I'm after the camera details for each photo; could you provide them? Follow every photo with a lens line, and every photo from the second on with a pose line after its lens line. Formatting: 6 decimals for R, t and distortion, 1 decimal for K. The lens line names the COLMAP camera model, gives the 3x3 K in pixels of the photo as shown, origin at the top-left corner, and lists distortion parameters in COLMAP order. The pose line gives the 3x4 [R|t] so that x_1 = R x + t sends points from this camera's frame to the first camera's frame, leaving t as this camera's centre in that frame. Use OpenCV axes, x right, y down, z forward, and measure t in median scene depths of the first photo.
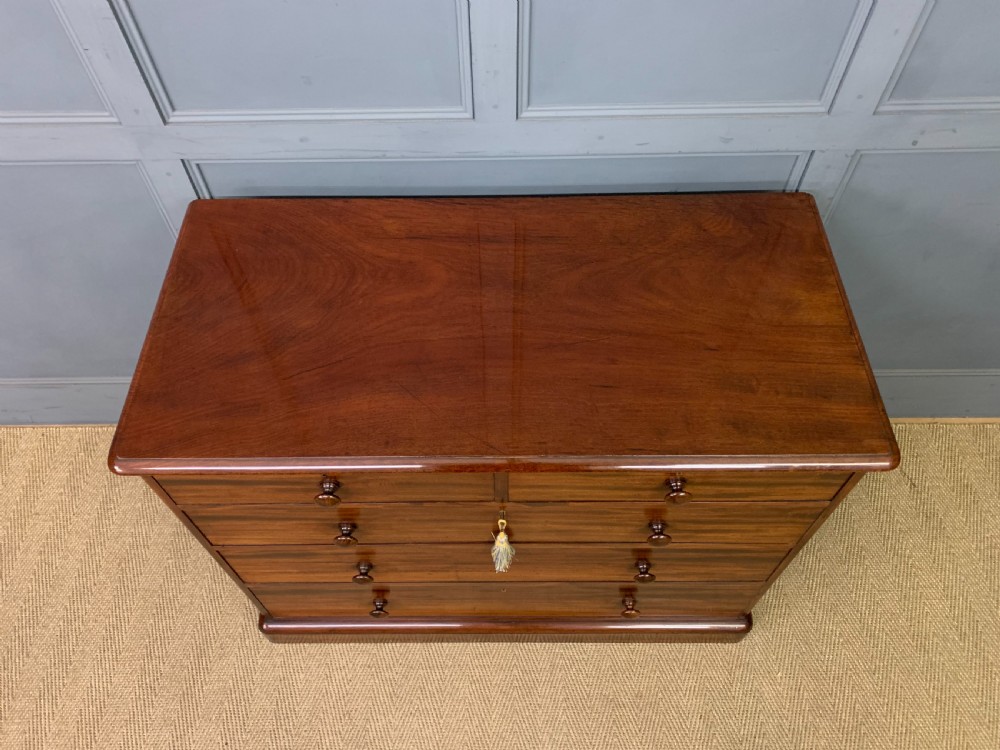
lens RADIAL K [[765.4, 0, 491.8], [0, 765.4, 371.0], [0, 0, 1]] dist [0.046003, -0.030529]
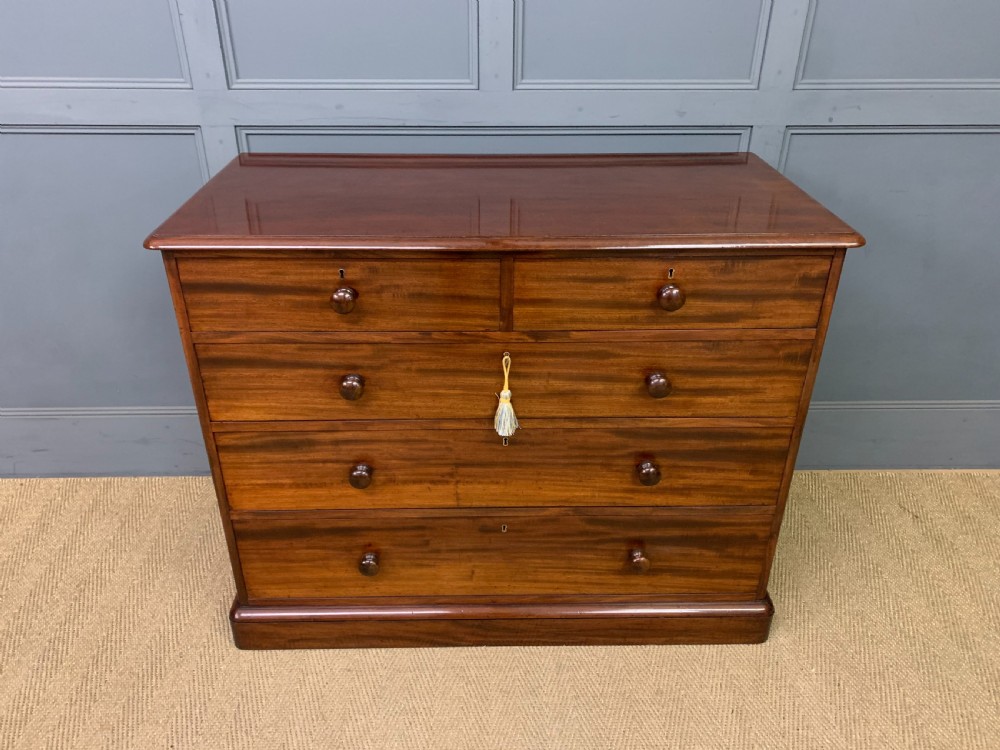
lens RADIAL K [[765.4, 0, 493.8], [0, 765.4, 371.2], [0, 0, 1]] dist [0.046003, -0.030529]
pose [[0.999496, 0.007413, 0.030860, -0.029533], [0.007117, 0.895219, -0.445570, 0.557680], [-0.030929, 0.445565, 0.894715, 0.073240]]
